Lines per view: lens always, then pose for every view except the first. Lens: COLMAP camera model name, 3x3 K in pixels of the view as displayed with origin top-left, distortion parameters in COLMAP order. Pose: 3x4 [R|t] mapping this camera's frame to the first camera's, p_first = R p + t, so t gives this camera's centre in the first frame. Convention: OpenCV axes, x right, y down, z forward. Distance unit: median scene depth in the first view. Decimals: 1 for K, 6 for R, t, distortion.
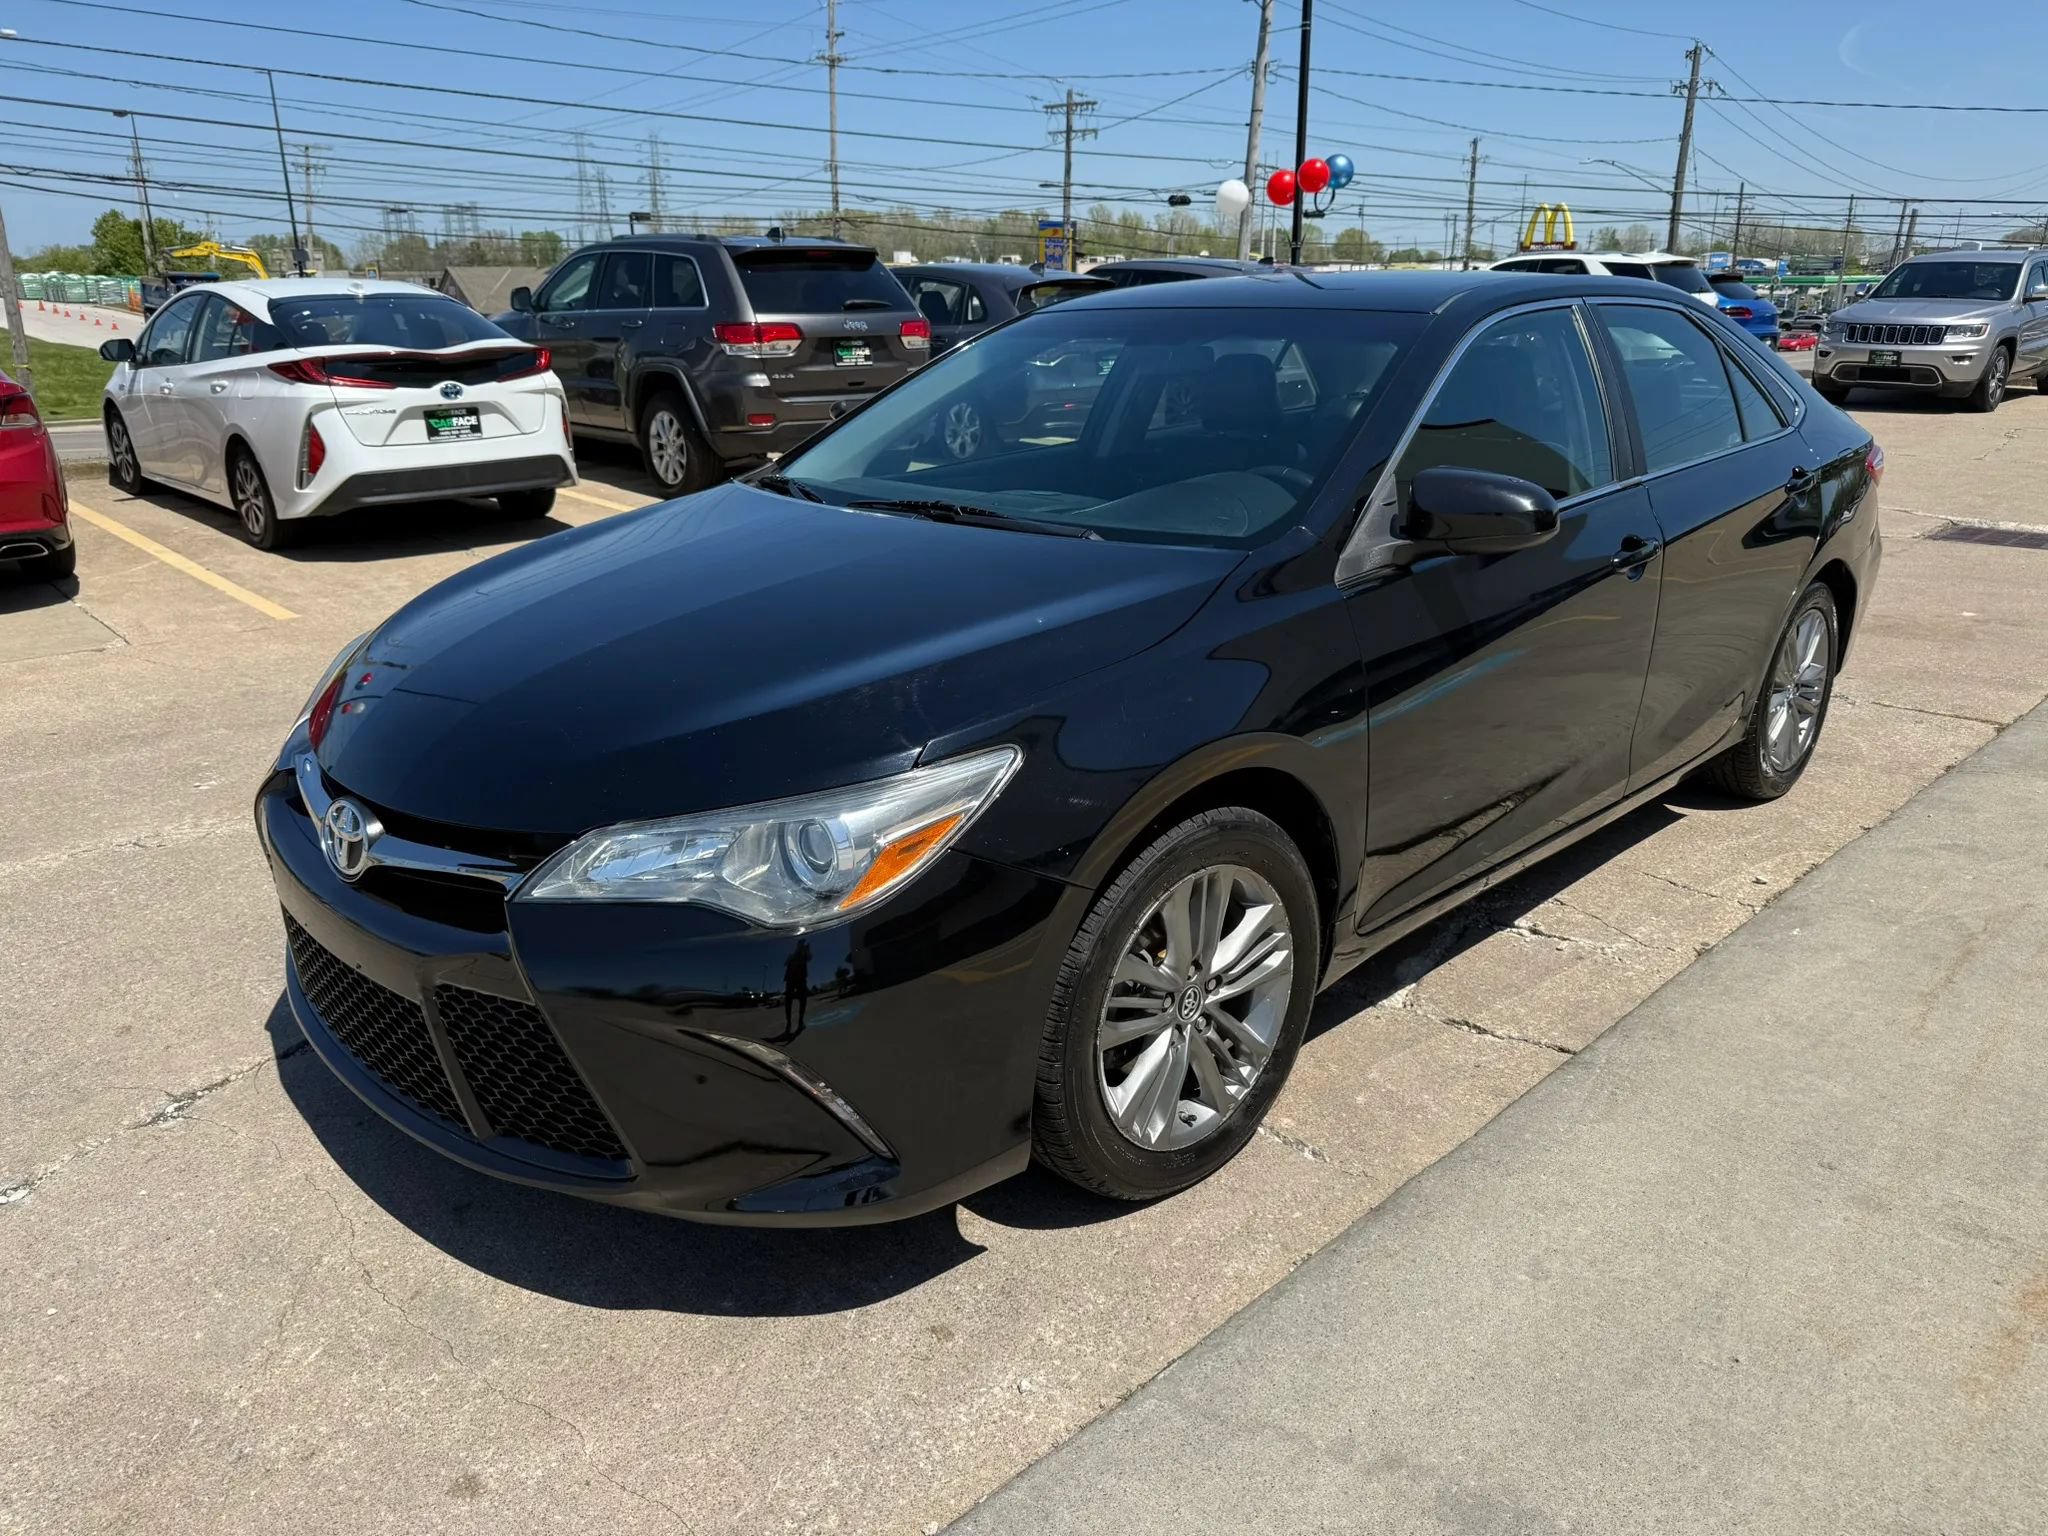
lens RADIAL K [[1445.7, 0, 1028.1], [0, 1445.7, 768.3], [0, 0, 1]] dist [0.015844, -0.024405]
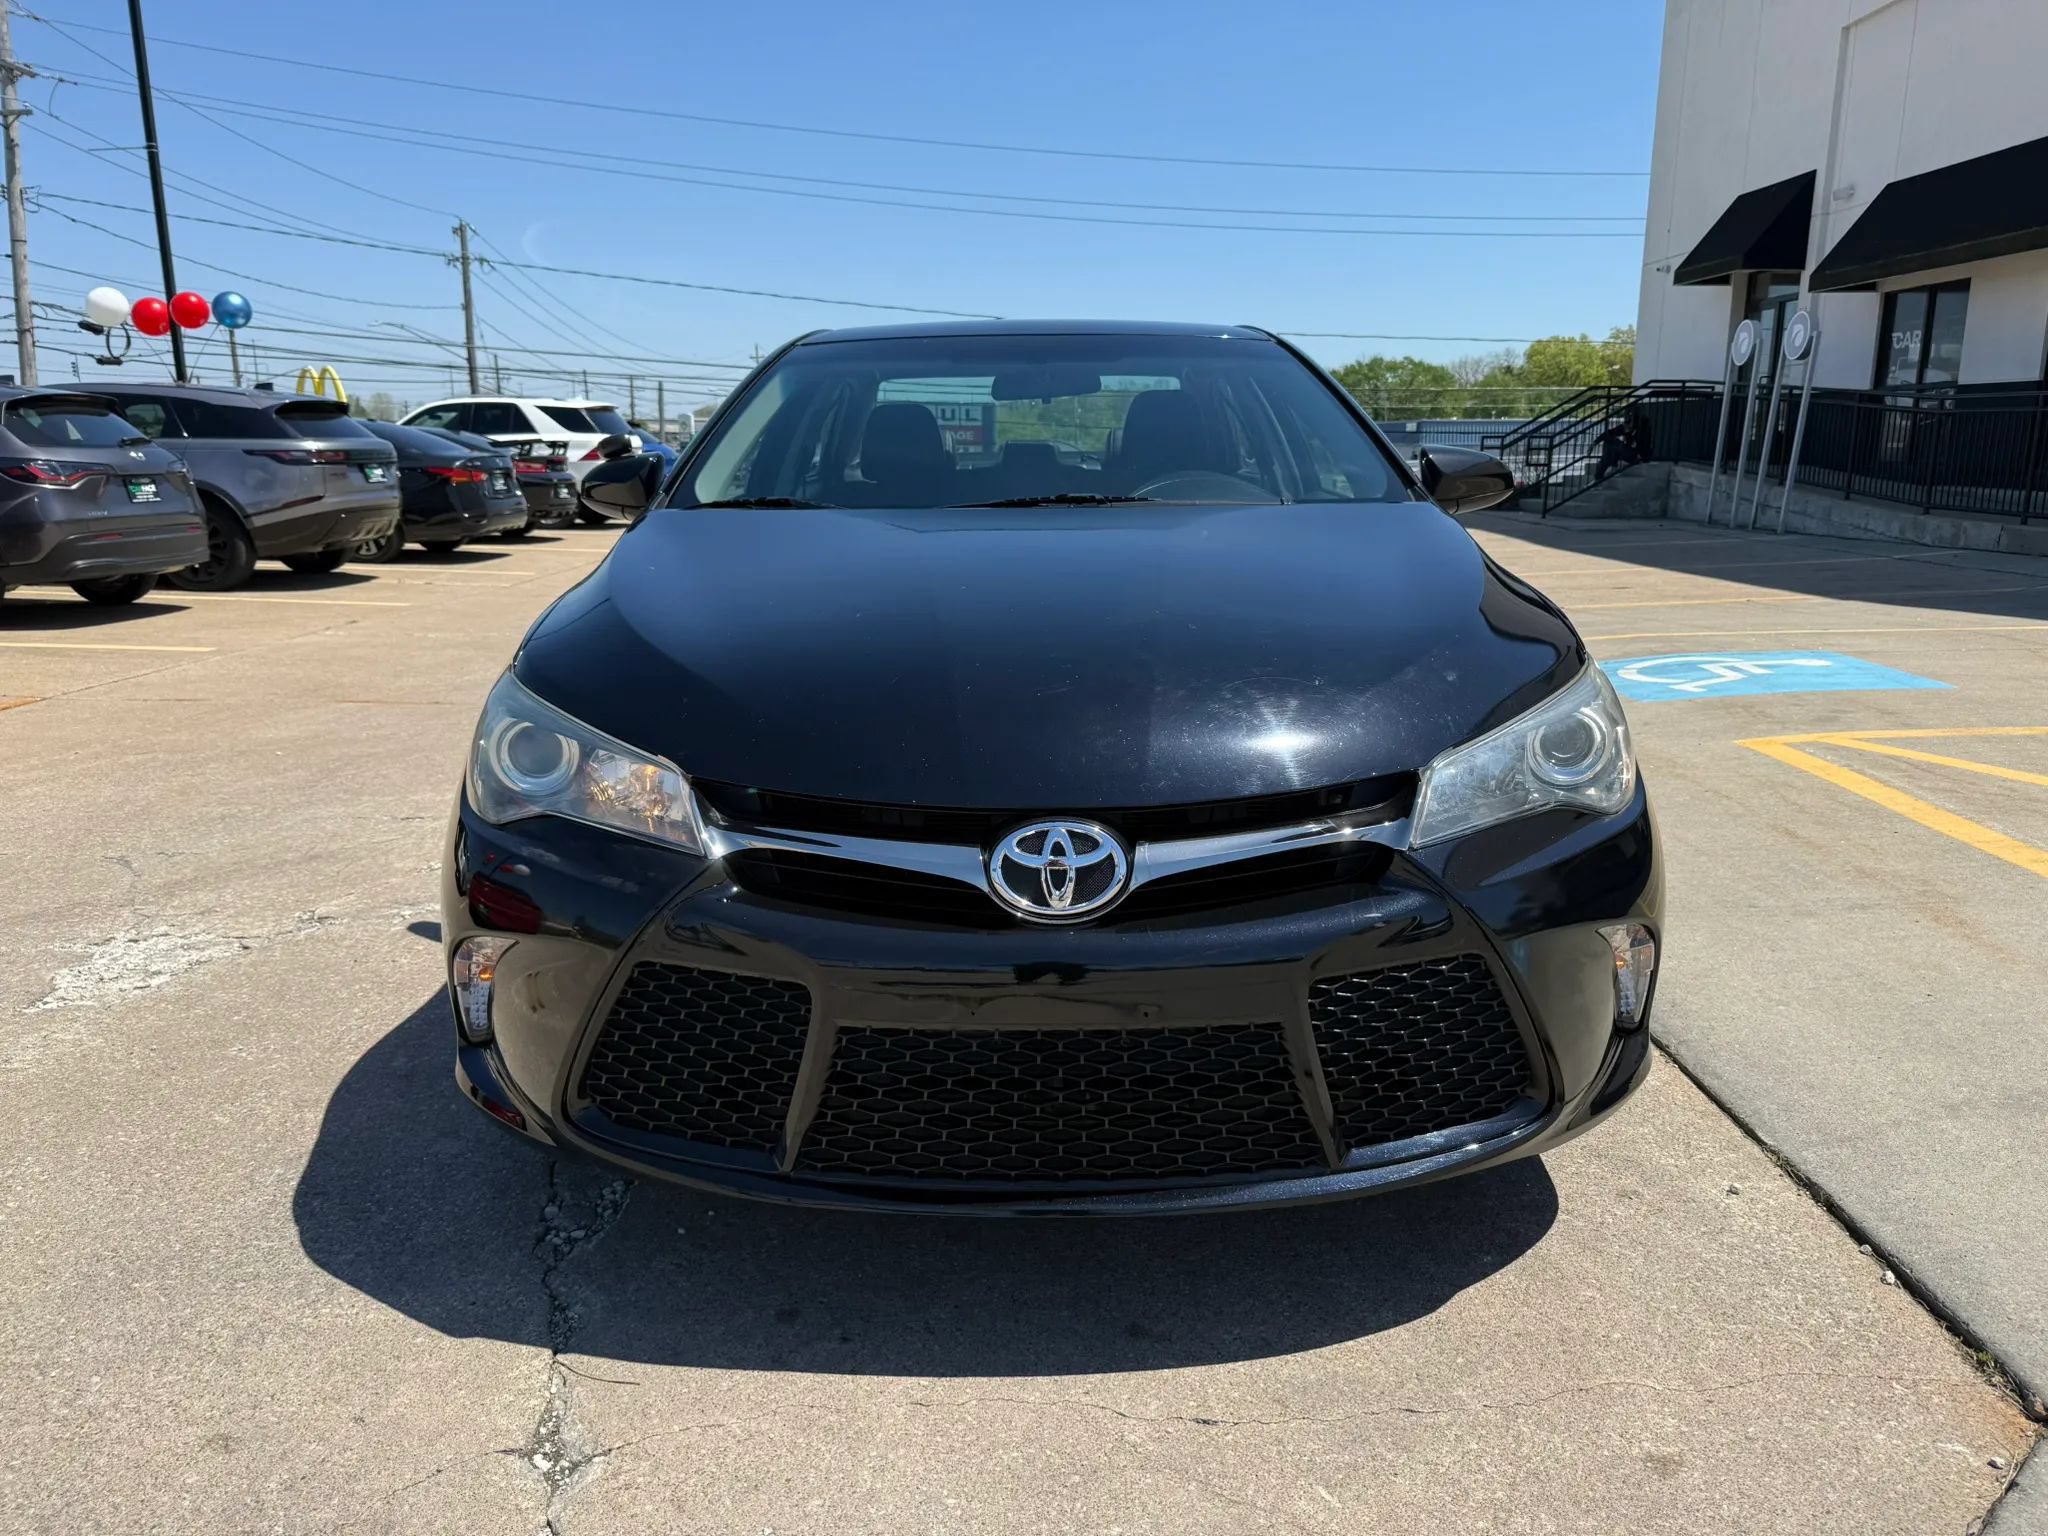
lens RADIAL K [[1445.7, 0, 1020.8], [0, 1445.7, 778.3], [0, 0, 1]] dist [0.015844, -0.024405]
pose [[0.710327, -0.156668, 0.686215, -0.619992], [0.224212, 0.974493, -0.009607, 0.001228], [-0.667206, 0.160682, 0.727336, 0.277854]]
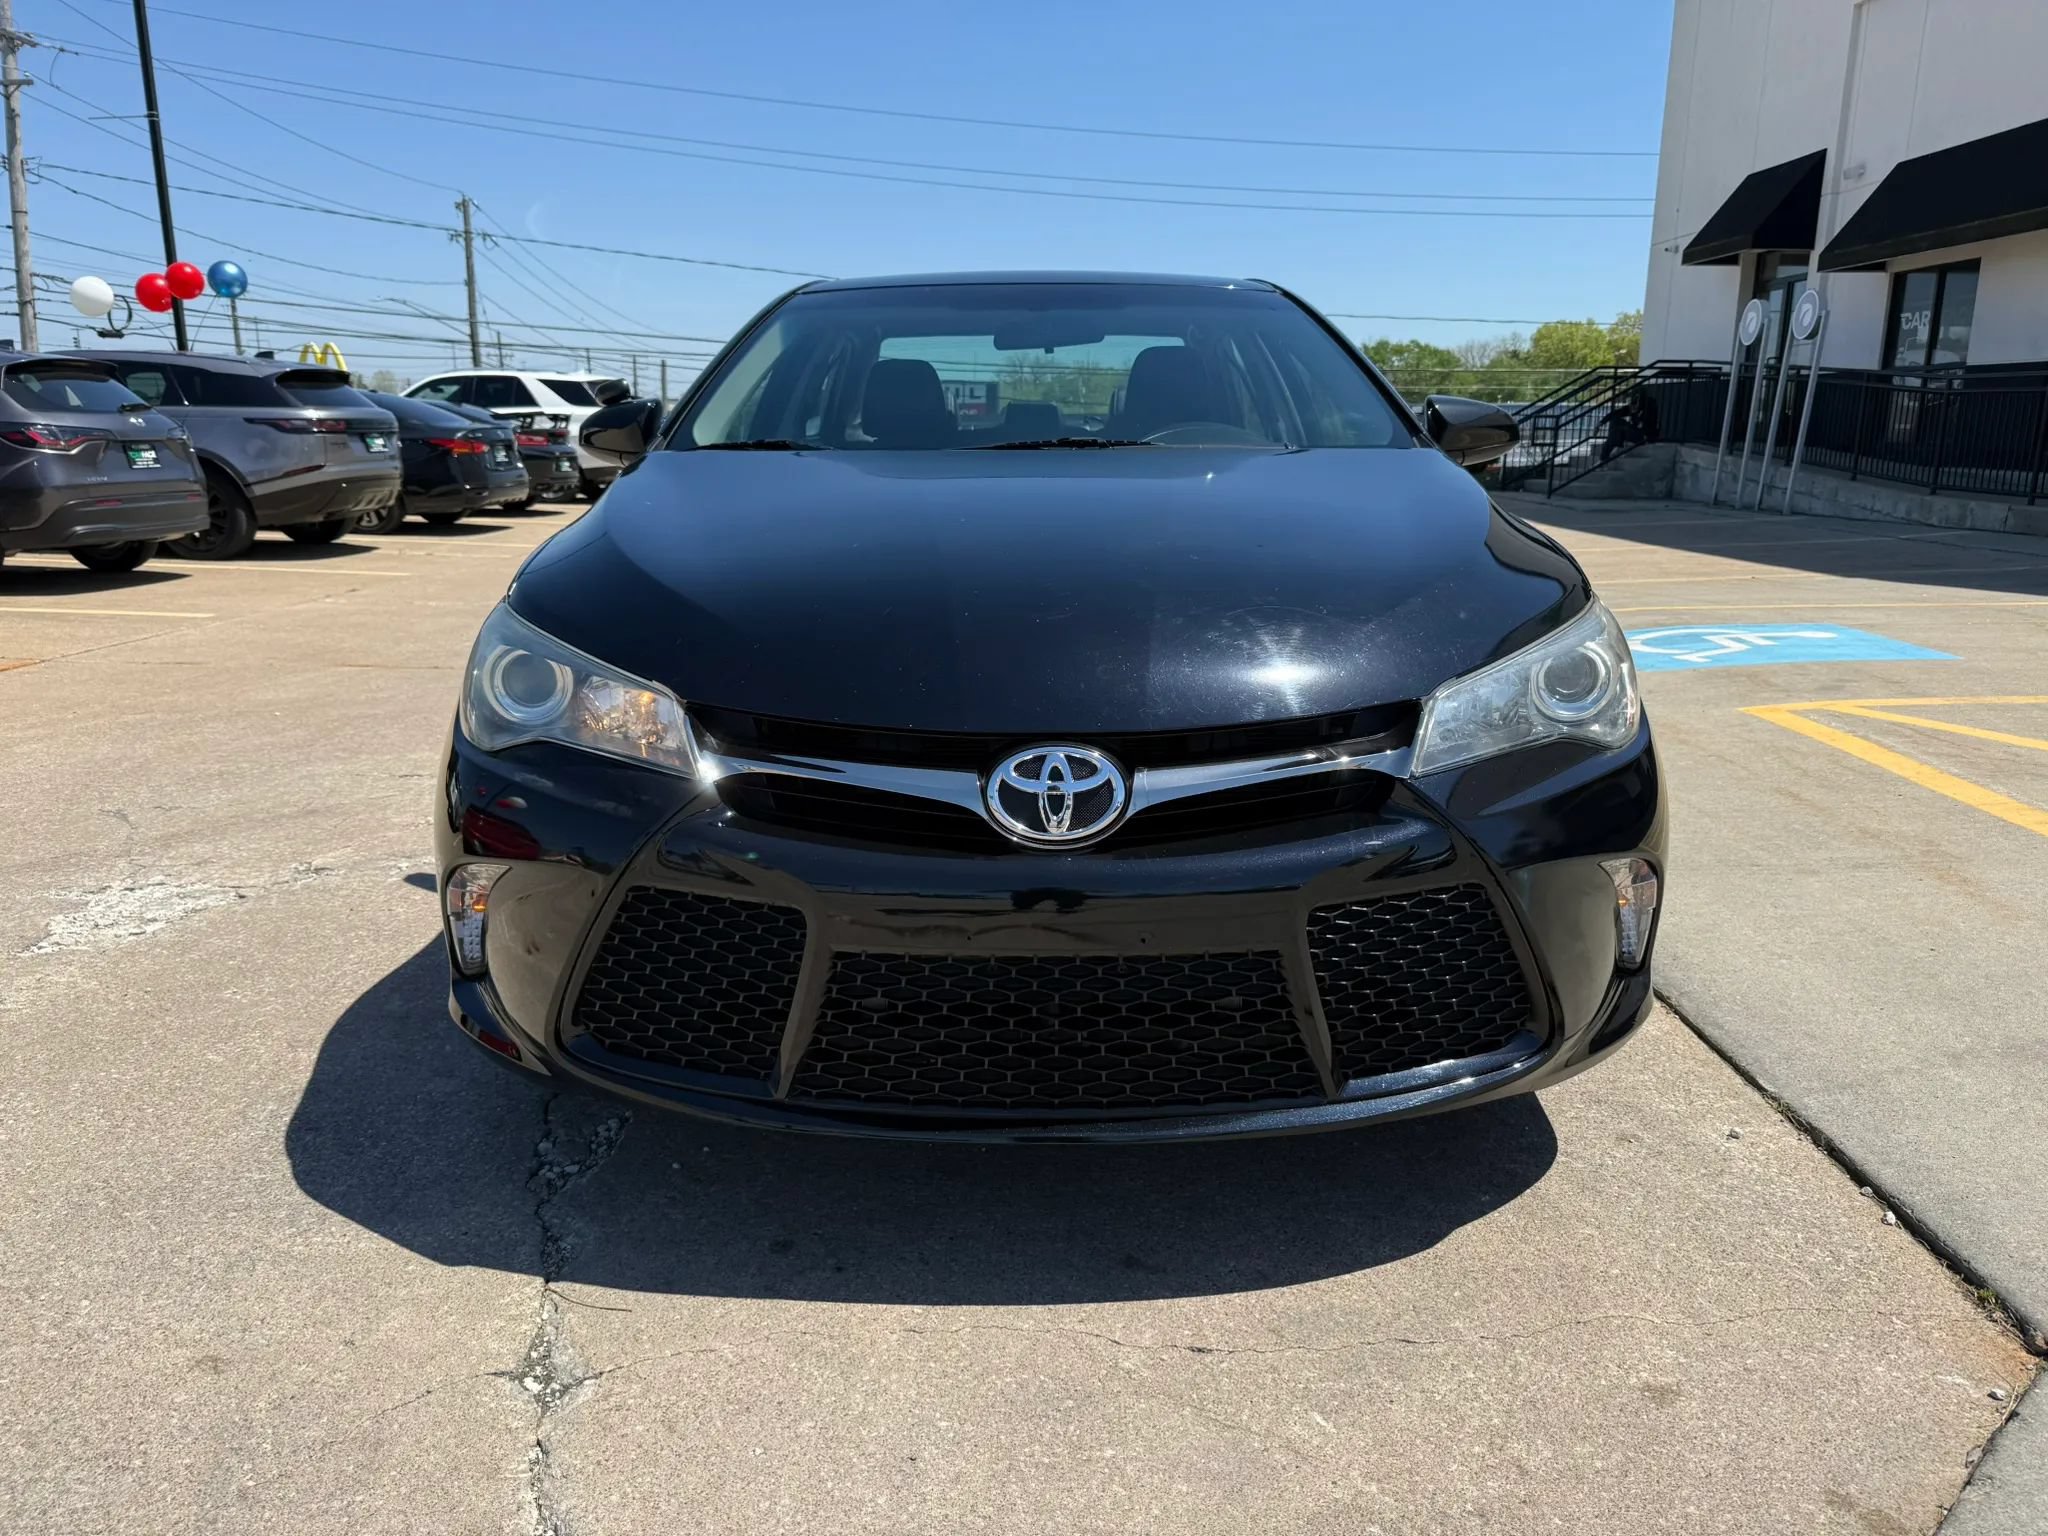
lens RADIAL K [[1445.7, 0, 1021.4], [0, 1445.7, 778.0], [0, 0, 1]] dist [0.015844, -0.024405]
pose [[0.711947, -0.160082, 0.683743, -0.618644], [0.217992, 0.975949, 0.001511, 0.020433], [-0.667541, 0.147974, 0.729721, 0.283607]]
